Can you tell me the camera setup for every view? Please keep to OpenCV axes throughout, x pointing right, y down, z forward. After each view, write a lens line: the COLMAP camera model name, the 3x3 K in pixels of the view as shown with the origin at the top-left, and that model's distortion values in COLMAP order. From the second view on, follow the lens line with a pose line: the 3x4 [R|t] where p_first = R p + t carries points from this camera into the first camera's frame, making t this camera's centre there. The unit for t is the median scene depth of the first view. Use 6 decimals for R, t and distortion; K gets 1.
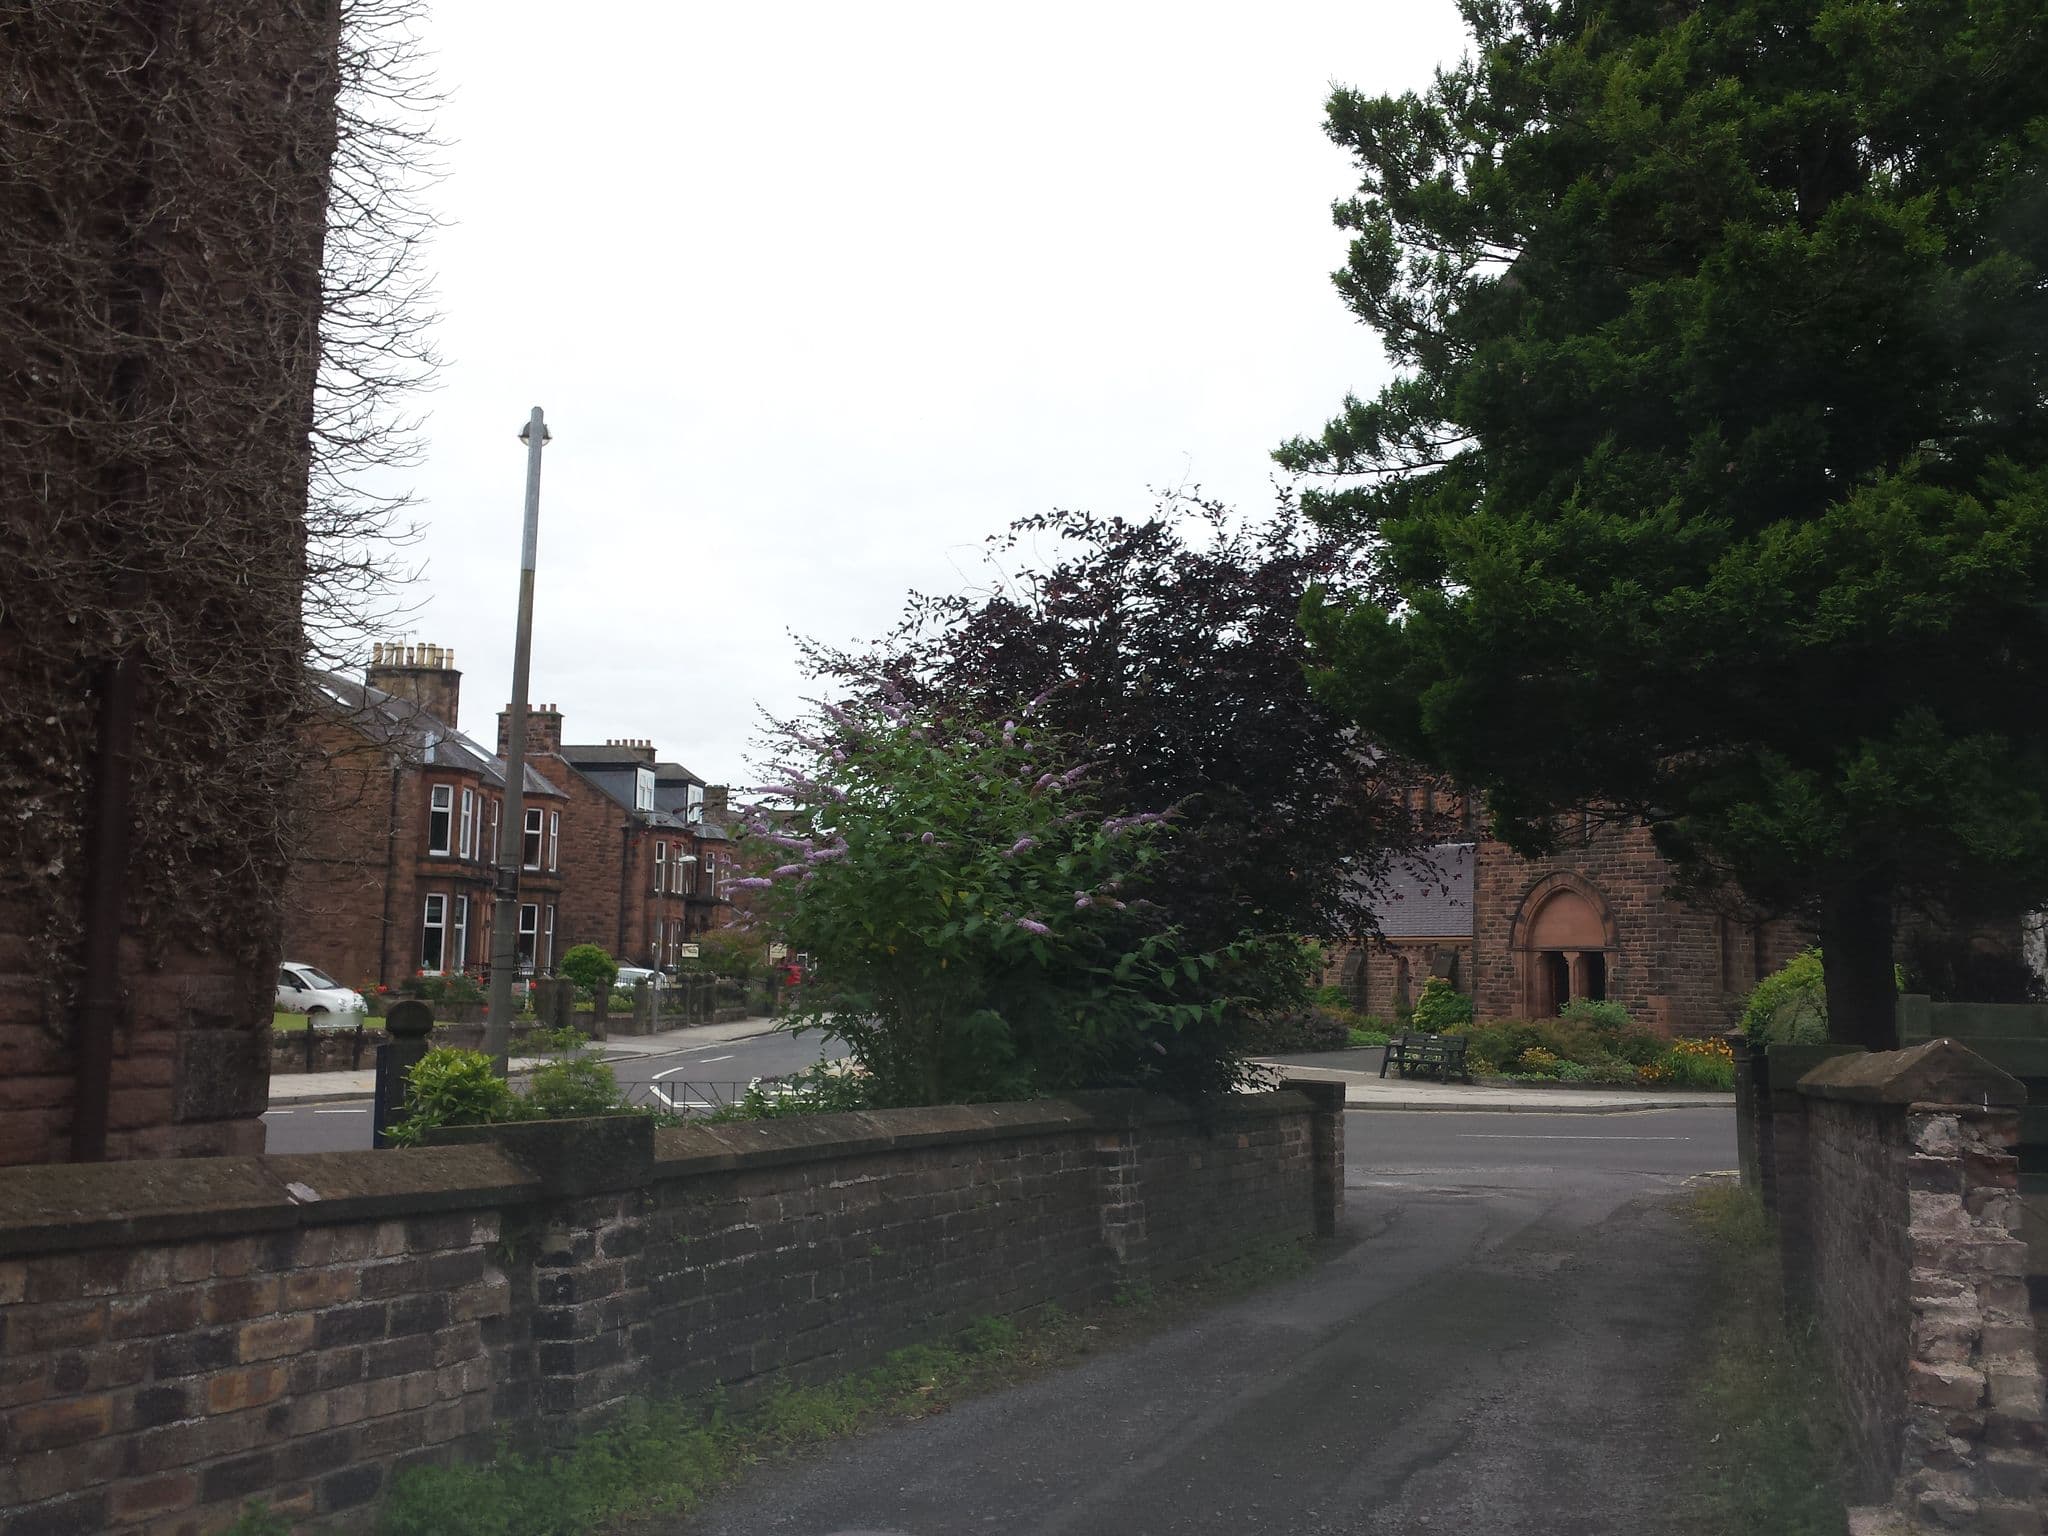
lens RADIAL K [[1665.0, 0, 1017.0], [0, 1665.0, 809.2], [0, 0, 1]] dist [0.064521, -0.224134]
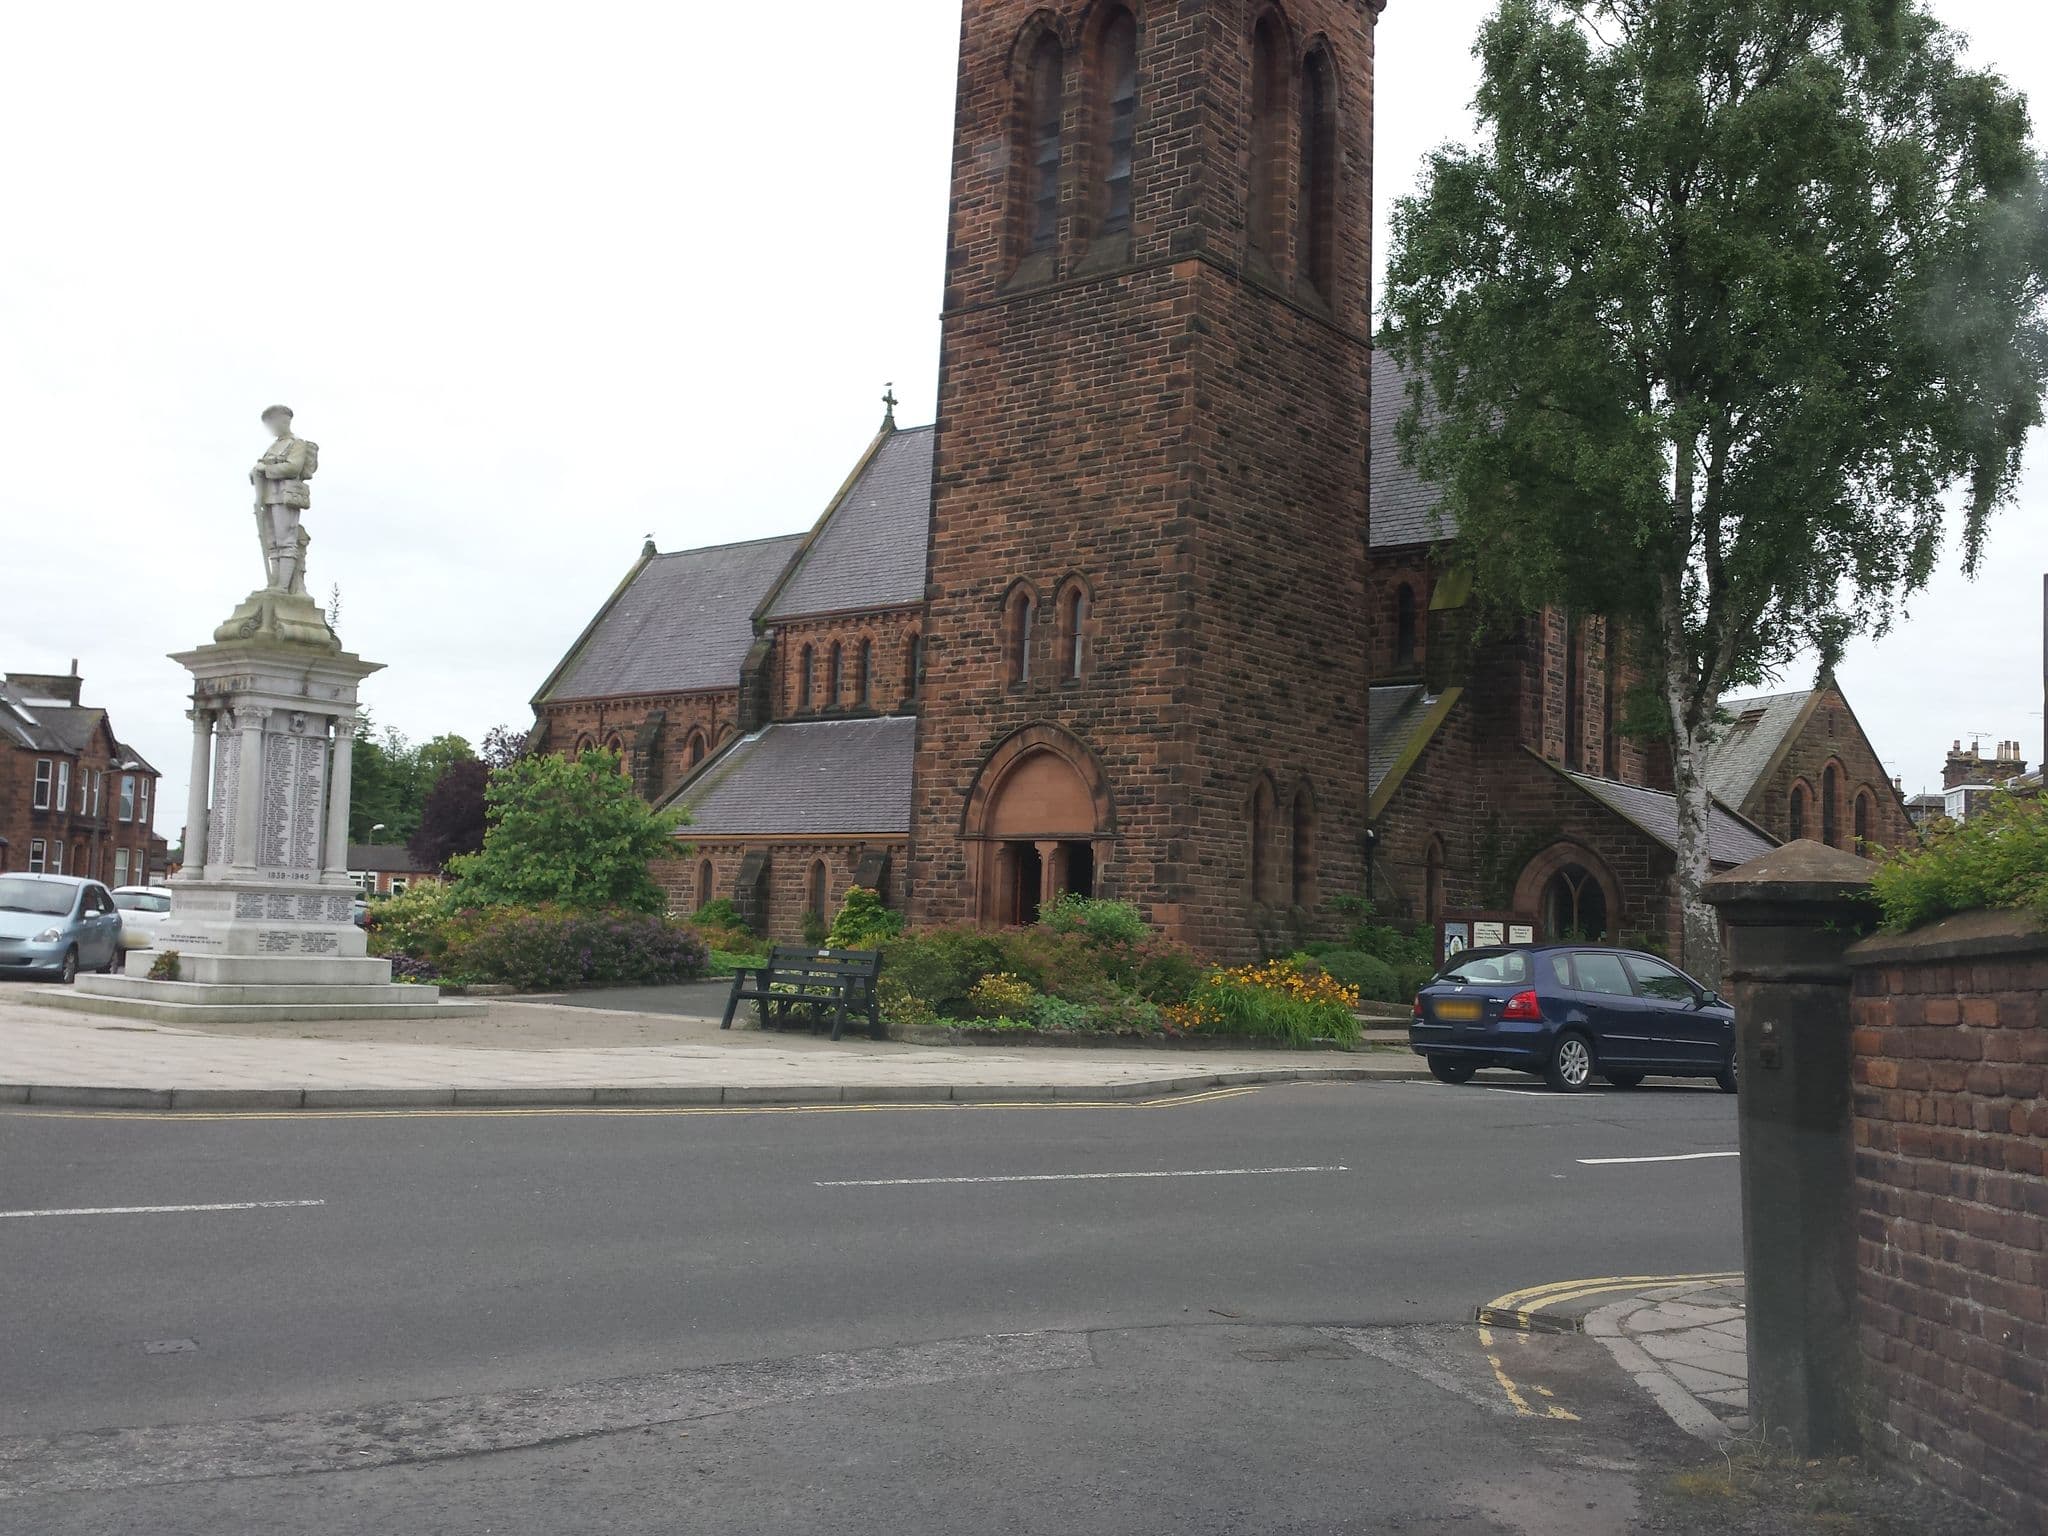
lens RADIAL K [[1665.0, 0, 1017.0], [0, 1665.0, 809.2], [0, 0, 1]] dist [0.064521, -0.224134]
pose [[0.947909, 0.037321, 0.316349, 0.104386], [-0.047203, 0.998606, 0.023630, 0.056760], [-0.315026, -0.037332, 0.948349, 0.359304]]
